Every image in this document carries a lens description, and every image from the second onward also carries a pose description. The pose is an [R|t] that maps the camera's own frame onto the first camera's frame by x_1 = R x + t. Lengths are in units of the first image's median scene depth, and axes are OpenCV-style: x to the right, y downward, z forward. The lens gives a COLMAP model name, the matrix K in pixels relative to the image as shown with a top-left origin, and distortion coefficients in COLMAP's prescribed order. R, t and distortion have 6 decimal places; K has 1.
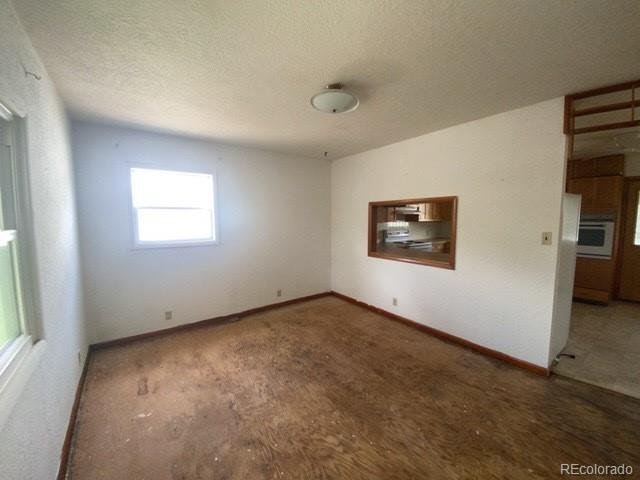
lens RADIAL K [[263.4, 0, 321.1], [0, 263.4, 242.1], [0, 0, 1]] dist [0.002965, -0.014610]
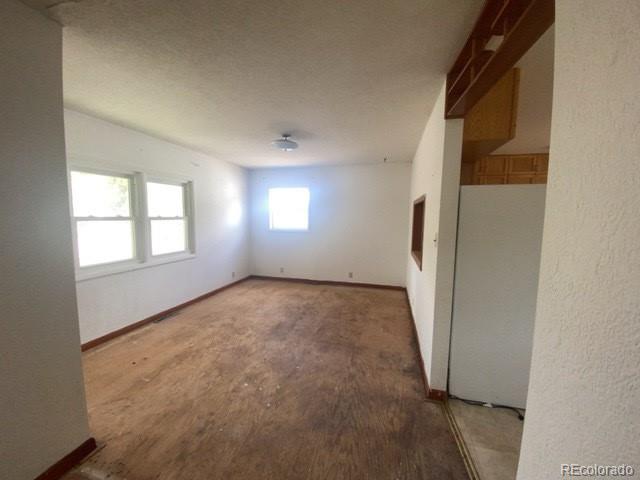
lens RADIAL K [[263.4, 0, 321.1], [0, 263.4, 242.1], [0, 0, 1]] dist [0.002965, -0.014610]
pose [[0.617030, 0.089205, -0.781867, 1.284779], [-0.094030, 0.994794, 0.039292, -0.003927], [0.781302, 0.049274, 0.622205, 0.138749]]
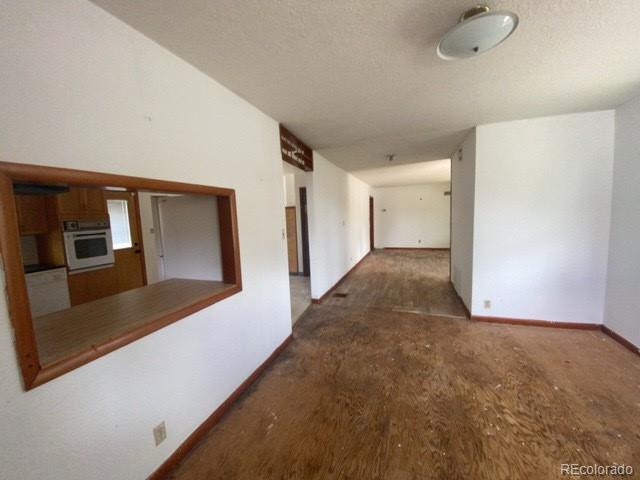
lens RADIAL K [[258.5, 0, 320.0], [0, 258.5, 240.0], [0, 0, 1]] dist [0.000347, -0.013893]
pose [[-0.550883, -0.055849, 0.832712, -0.250985], [0.126645, 0.980610, 0.149550, -0.139815], [-0.824918, 0.187843, -0.533128, 1.474662]]
